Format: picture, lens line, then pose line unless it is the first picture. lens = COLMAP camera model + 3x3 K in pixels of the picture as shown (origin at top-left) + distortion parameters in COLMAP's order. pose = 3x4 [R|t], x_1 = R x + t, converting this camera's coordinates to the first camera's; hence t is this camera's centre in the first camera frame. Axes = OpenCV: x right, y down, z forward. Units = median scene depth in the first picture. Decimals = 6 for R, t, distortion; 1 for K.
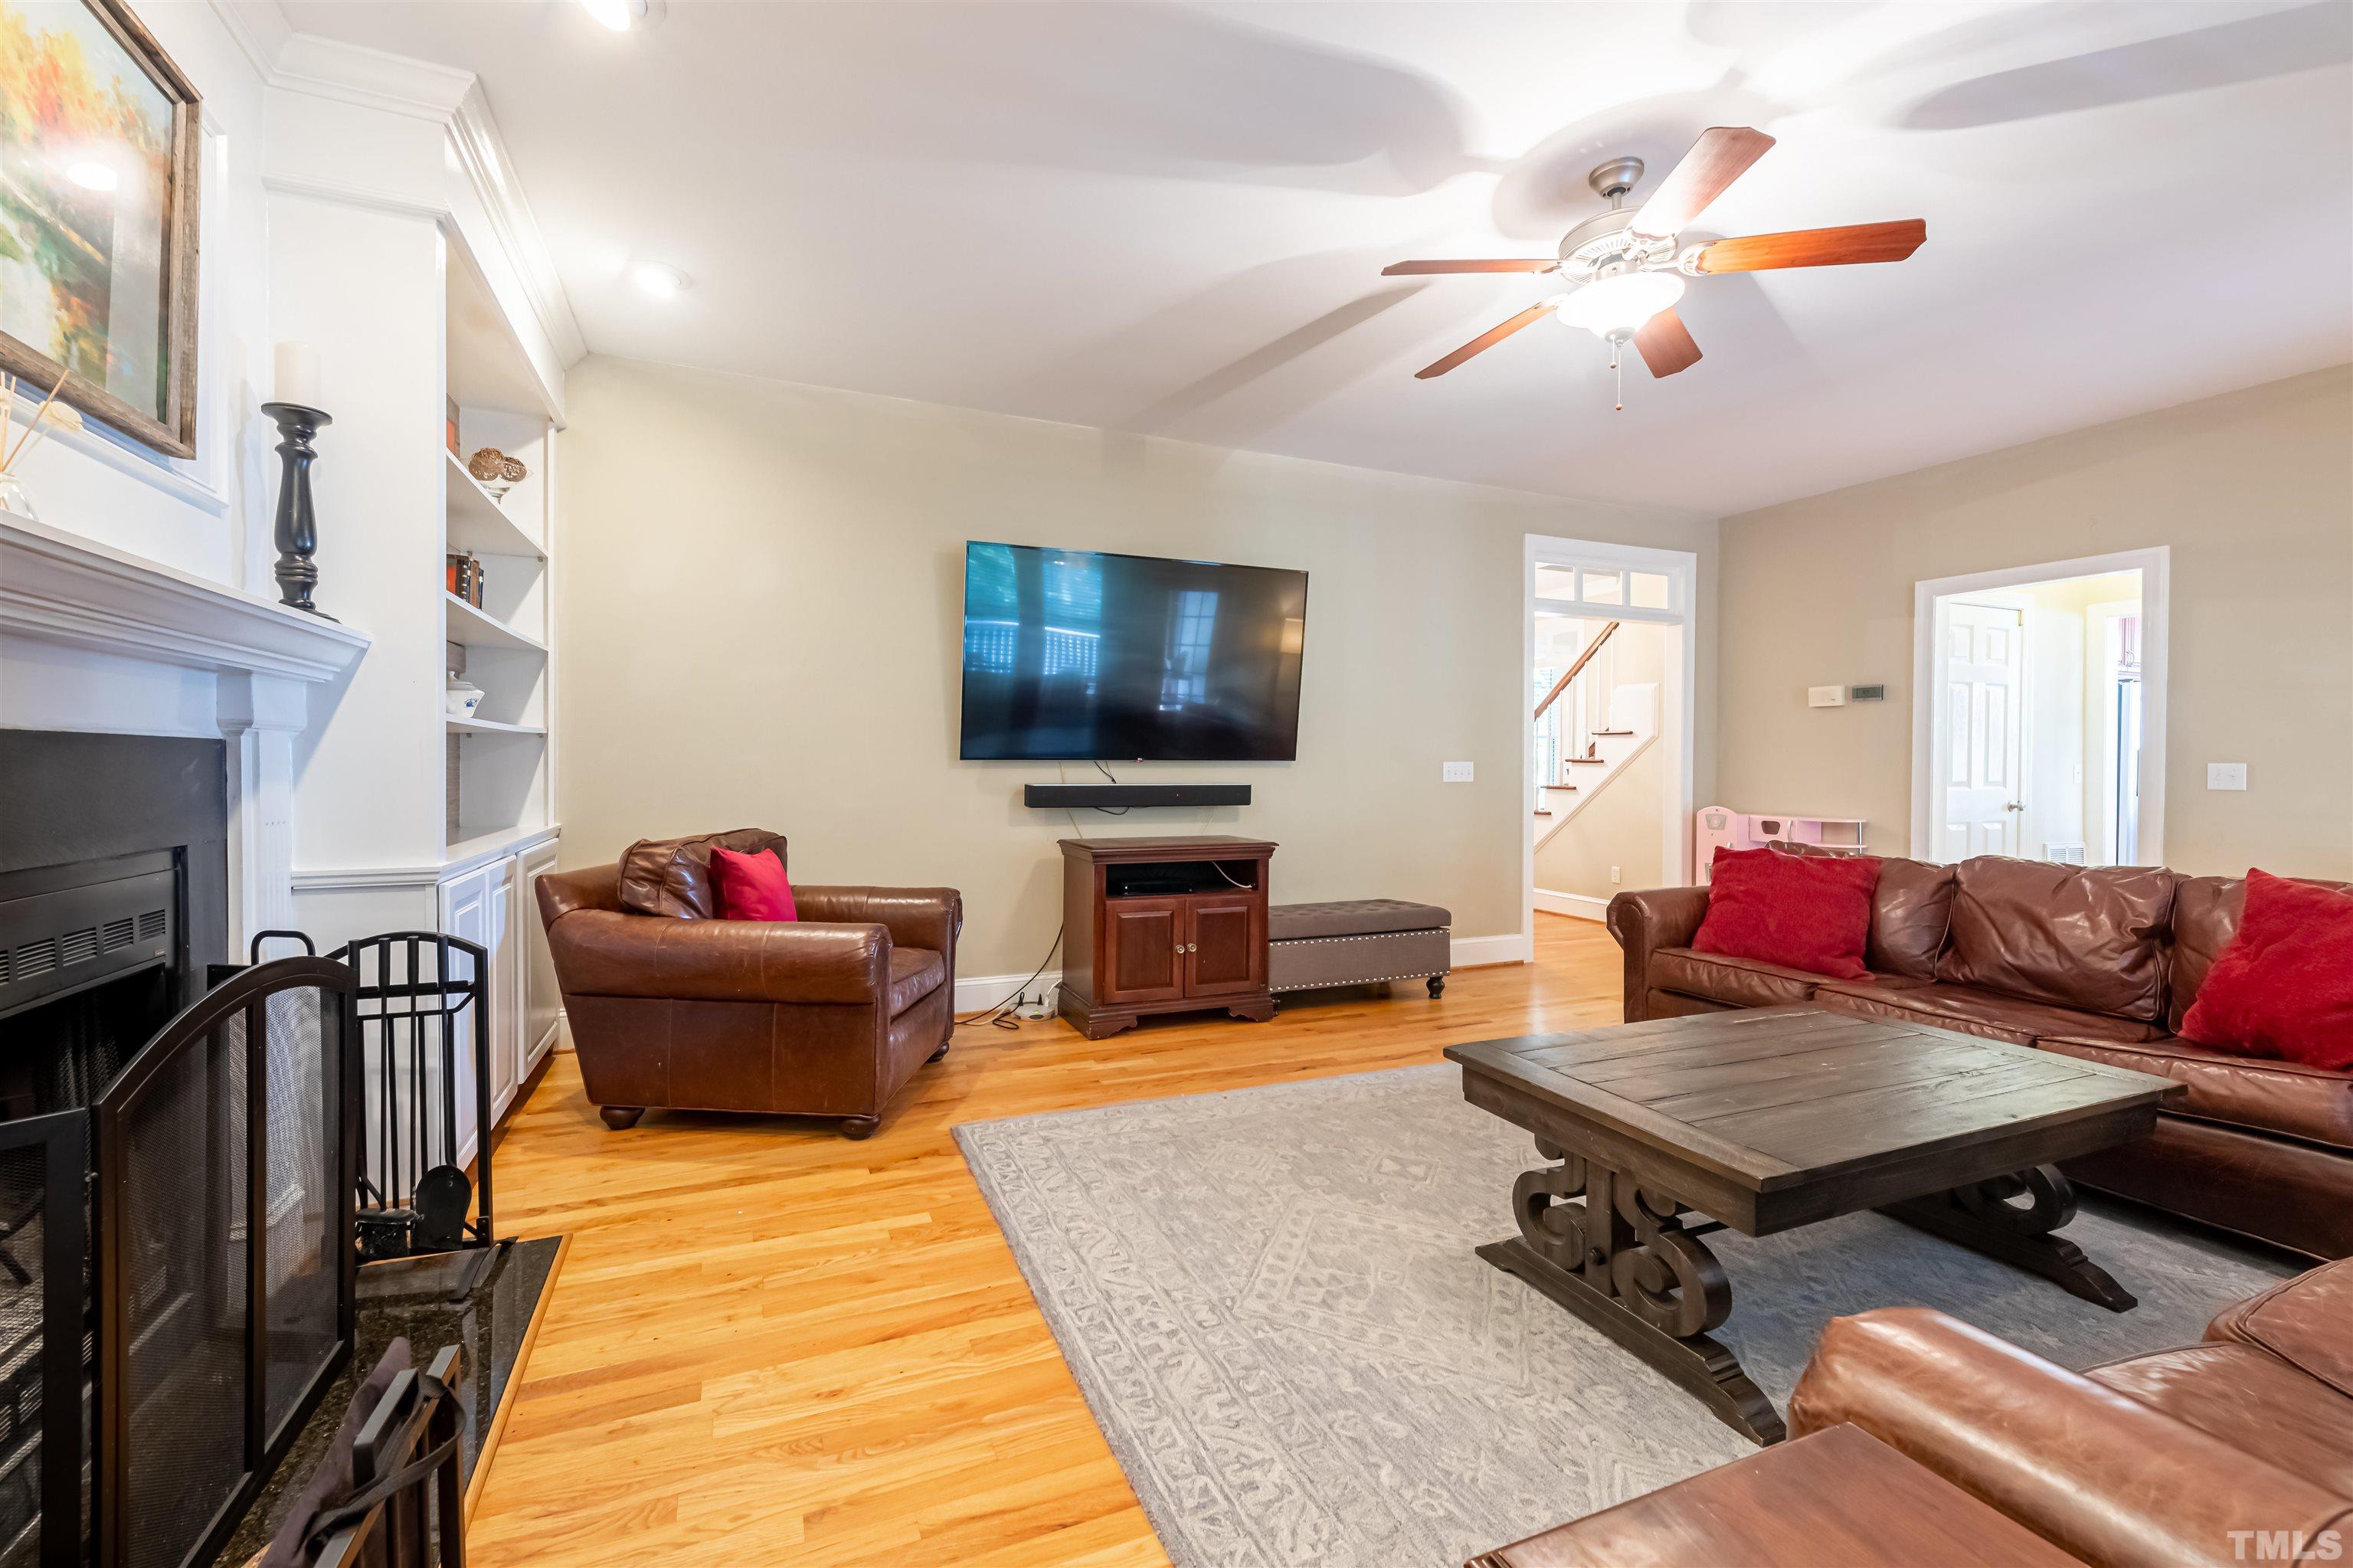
lens RADIAL K [[967.2, 0, 1114.2], [0, 967.2, 770.8], [0, 0, 1]] dist [0.000477, 0.000070]
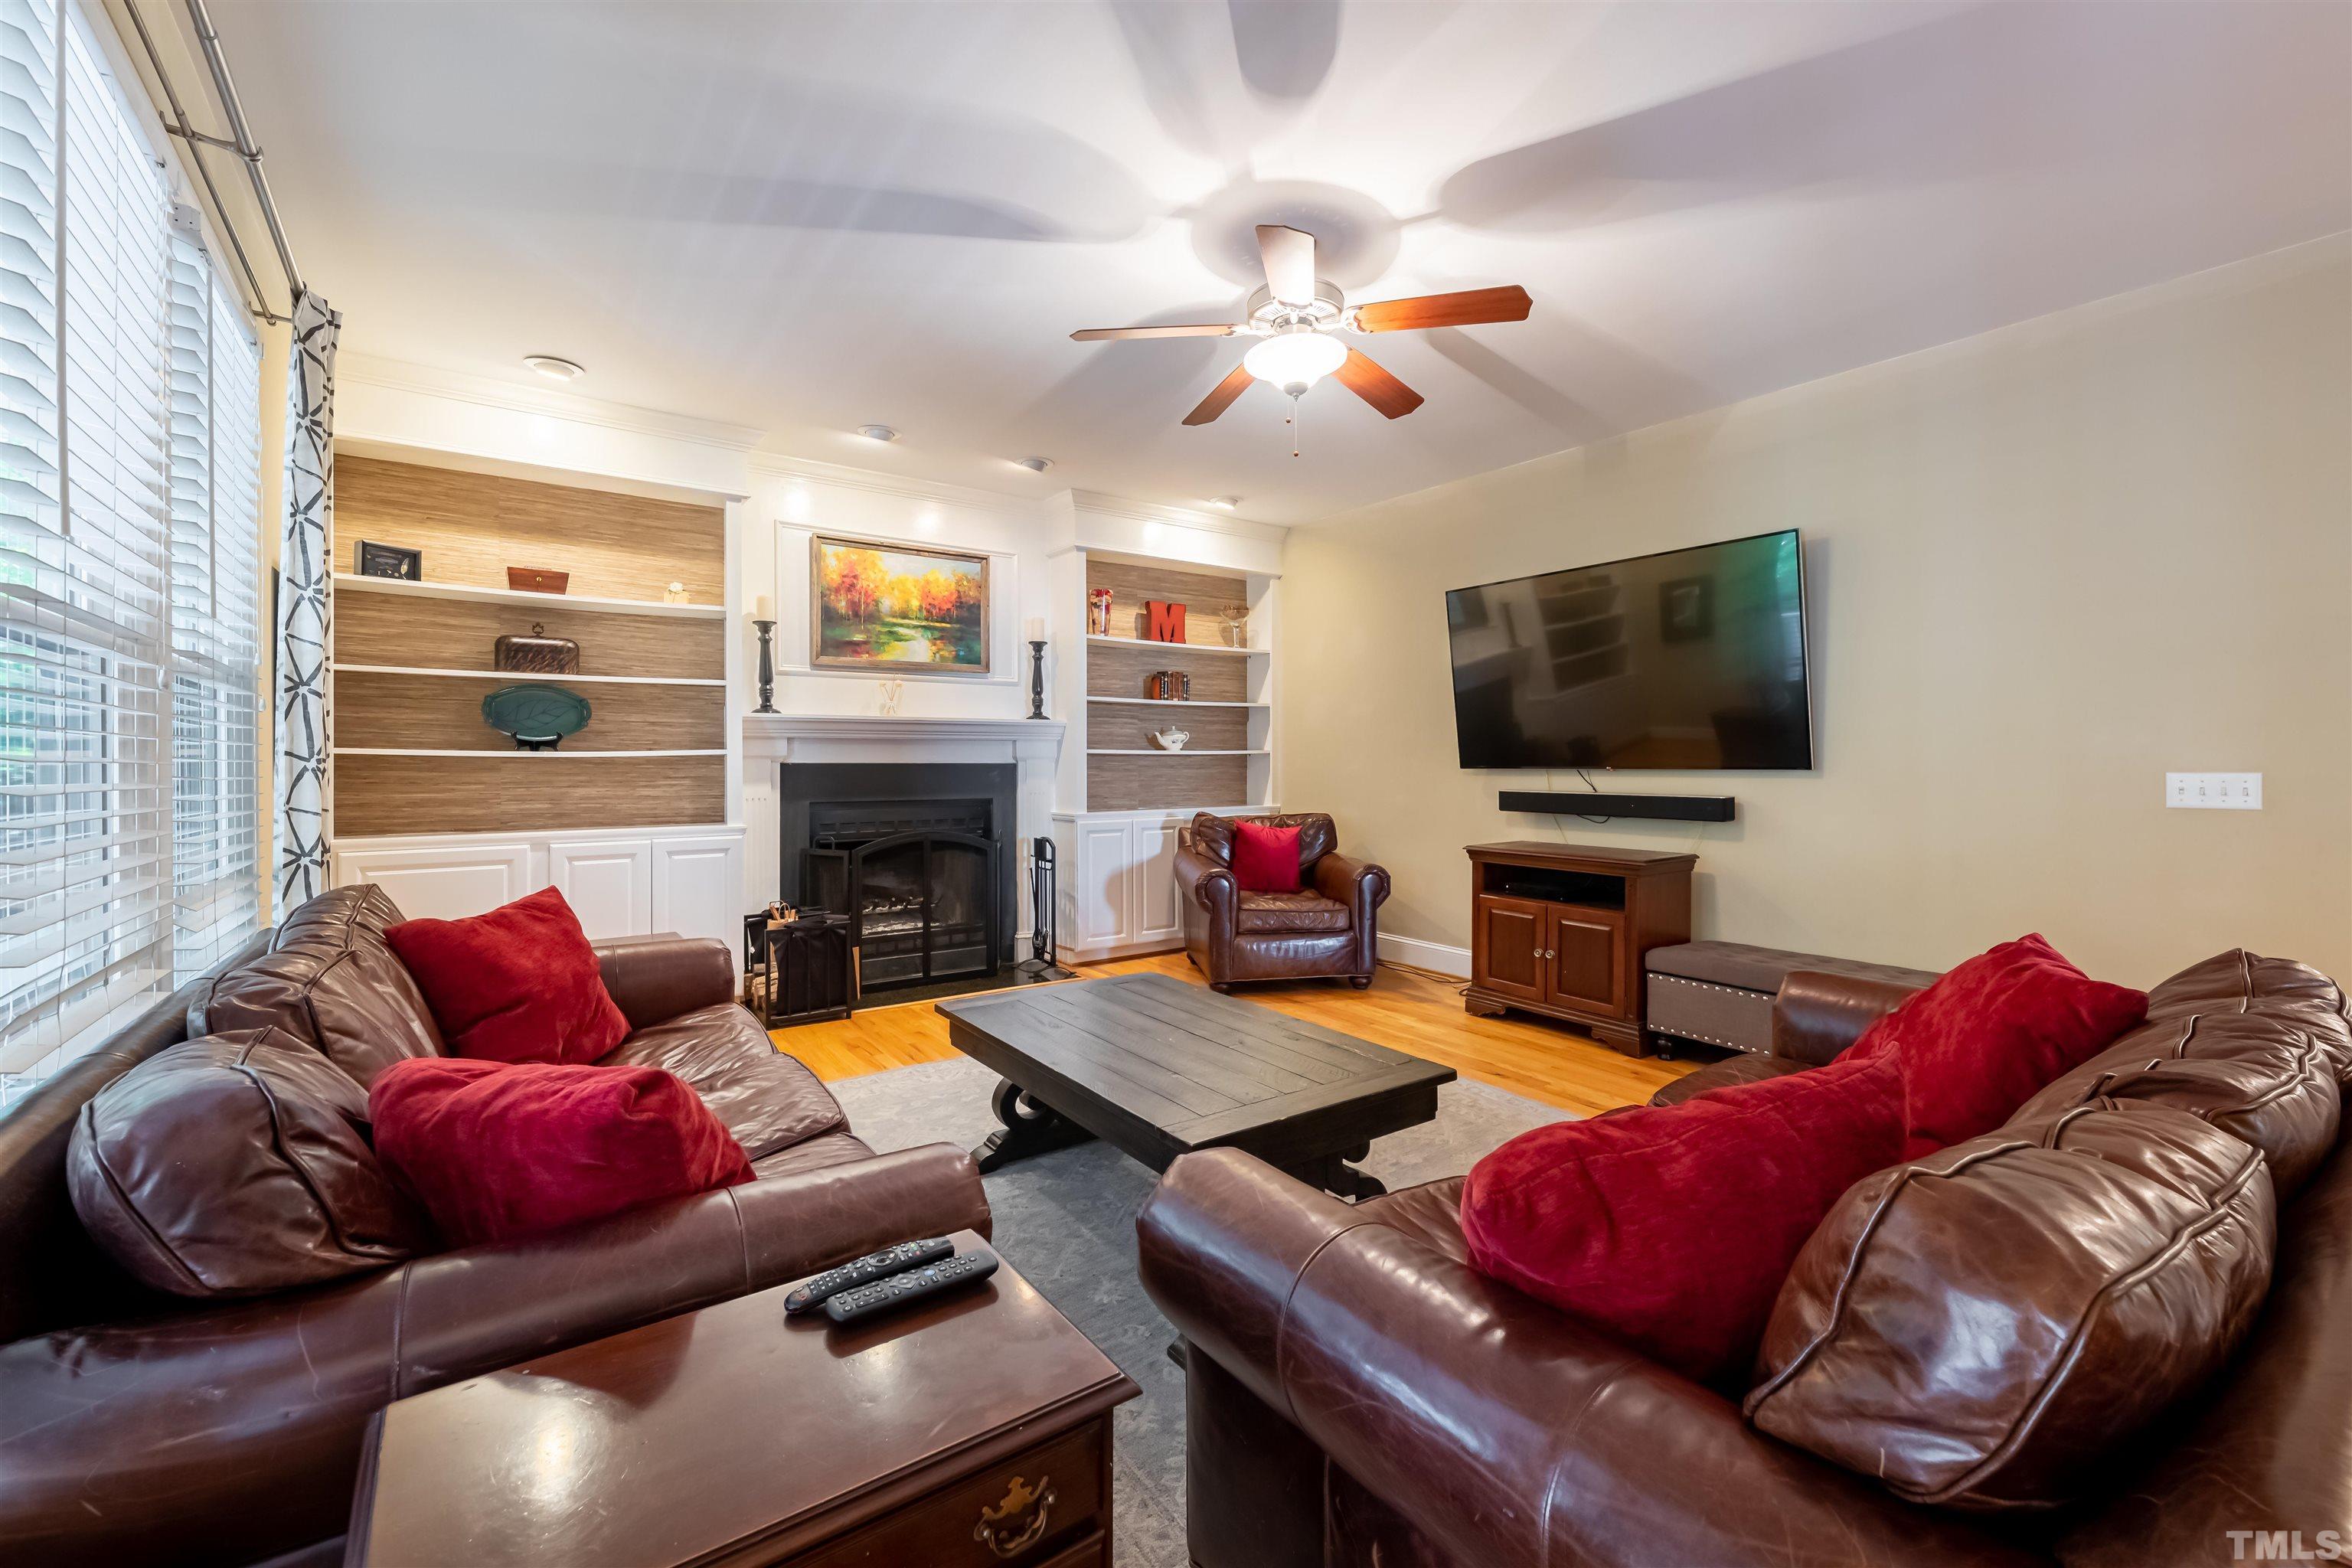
lens RADIAL K [[966.8, 0, 1174.5], [0, 966.8, 760.6], [0, 0, 1]] dist [0.000477, 0.000070]
pose [[0.237138, -0.006098, -0.971457, 1.101960], [-0.006902, 0.999944, -0.007961, -0.010848], [0.971451, 0.008593, 0.237083, 0.427350]]
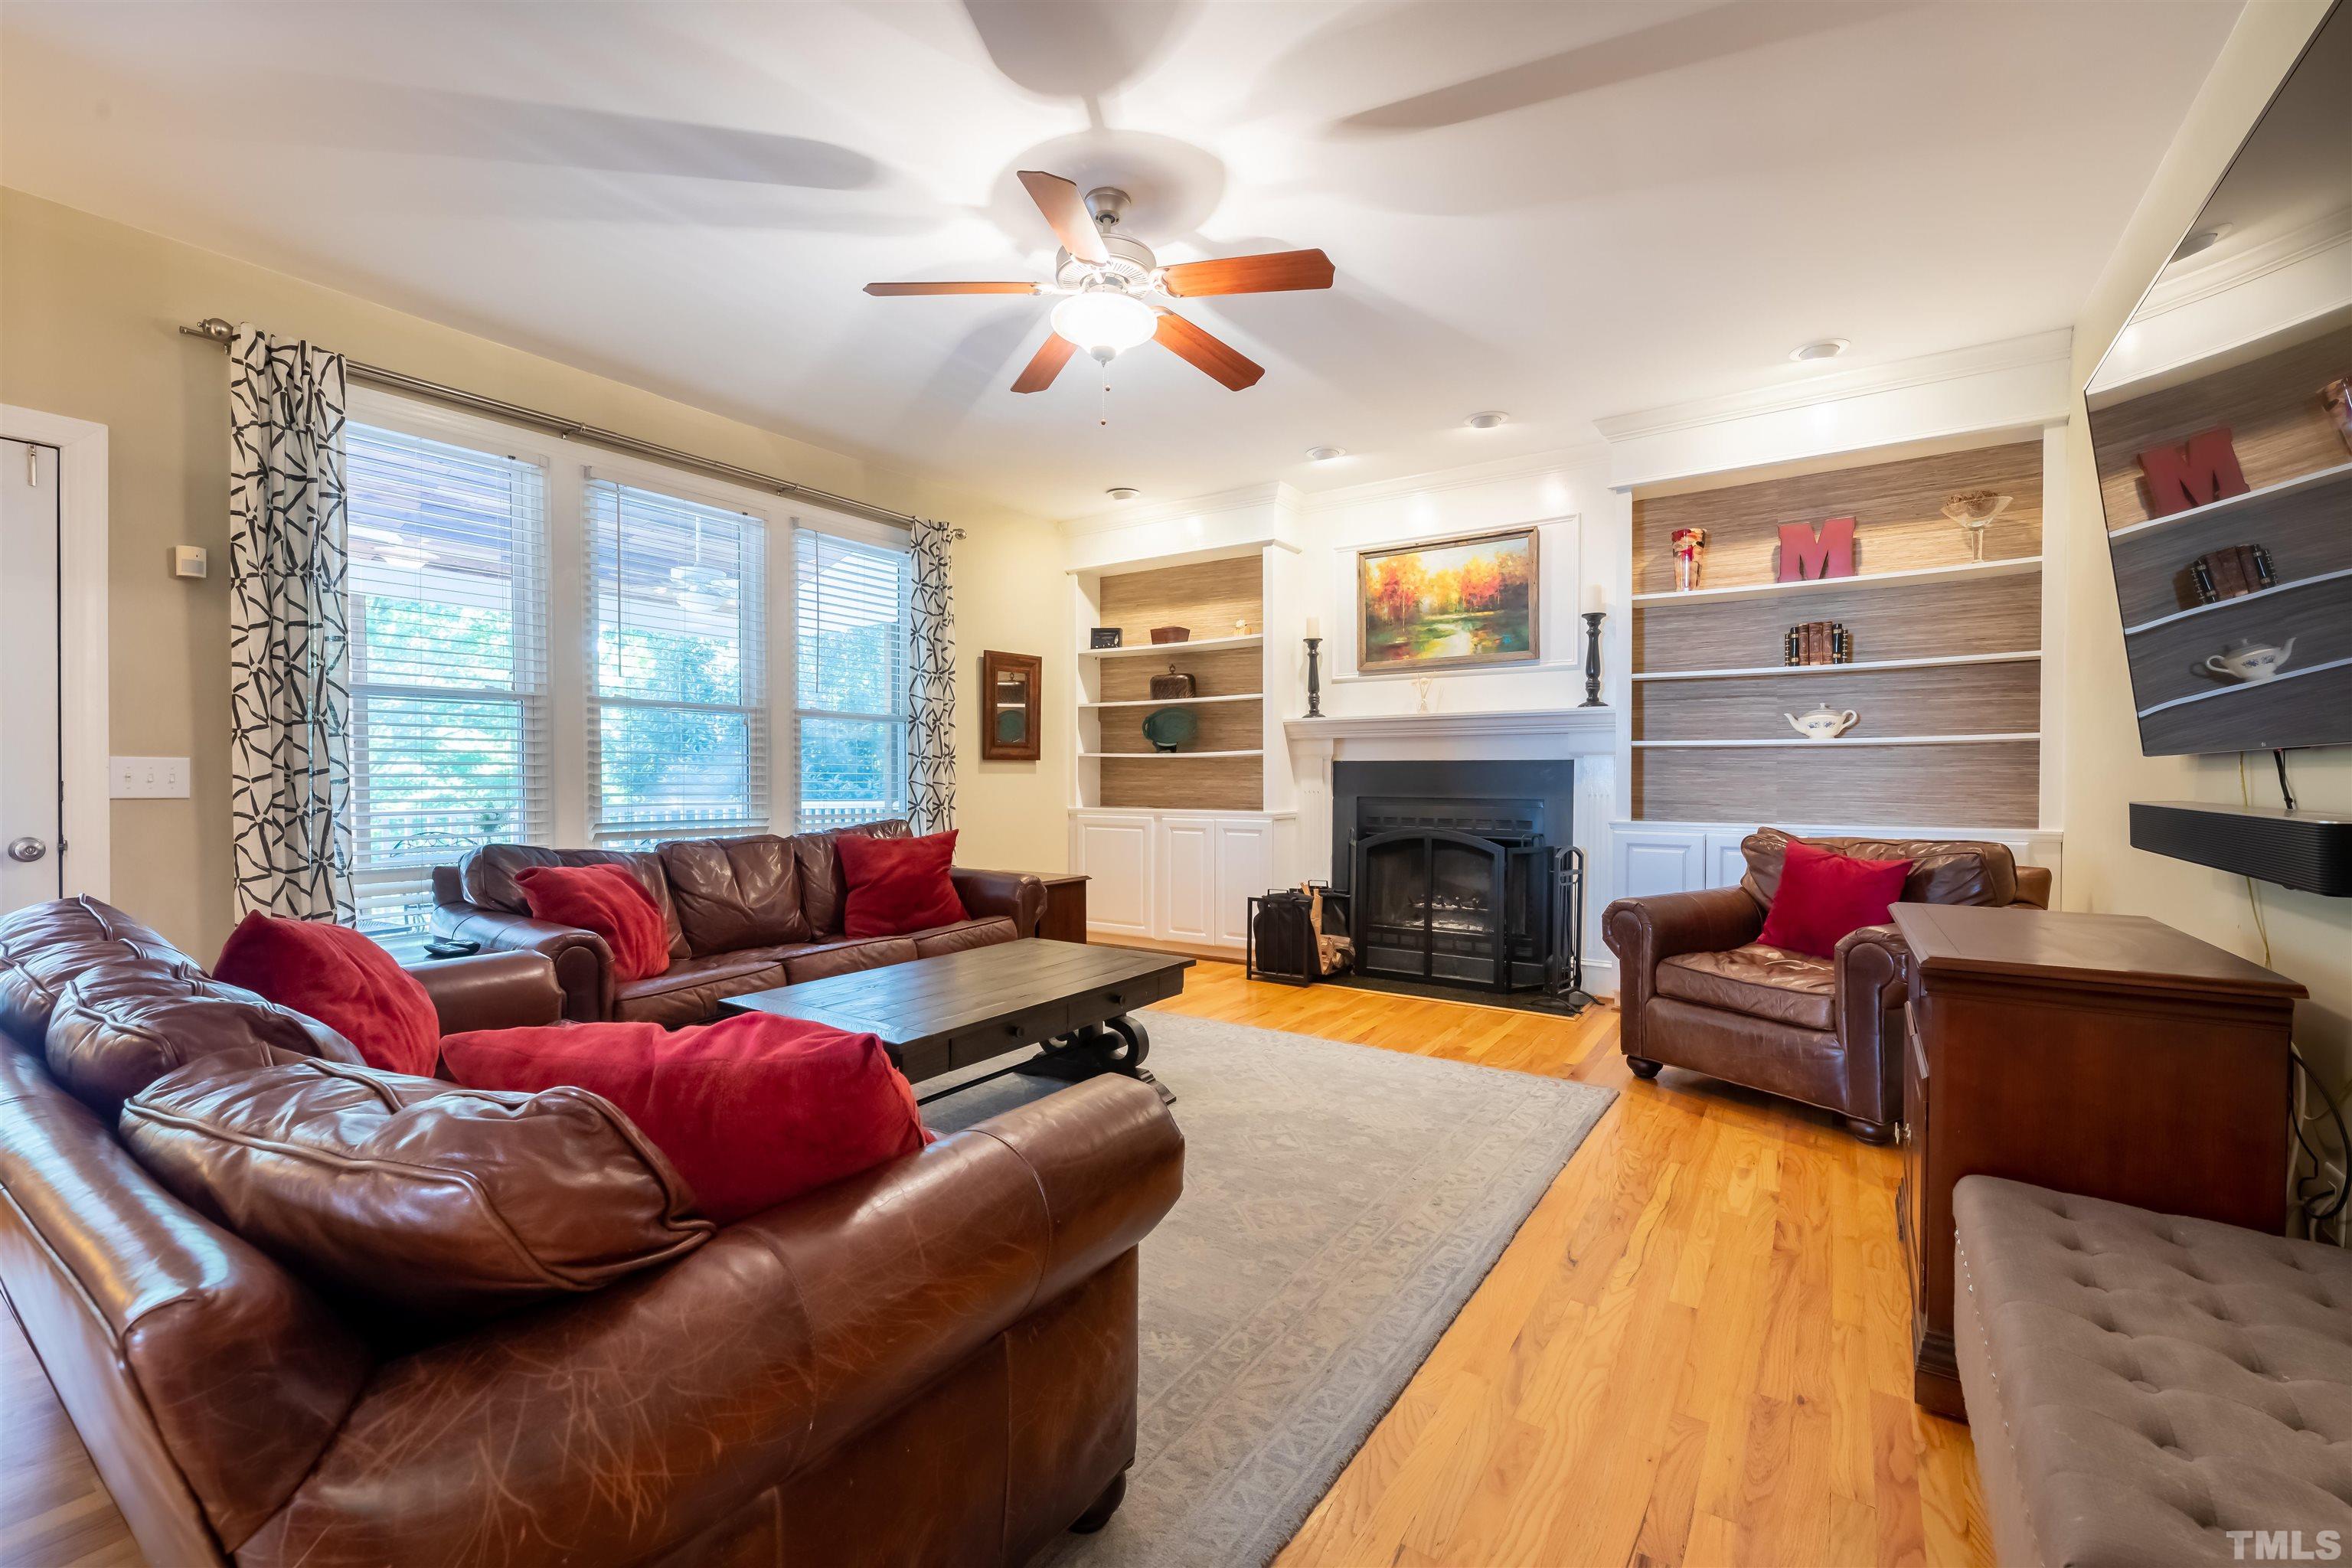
lens RADIAL K [[966.8, 0, 1144.4], [0, 966.8, 787.4], [0, 0, 1]] dist [0.000477, 0.000070]
pose [[-0.832320, 0.004019, -0.554281, 0.755862], [-0.008469, 0.999765, 0.019965, 0.000000], [0.554231, 0.021312, -0.832090, 1.350225]]
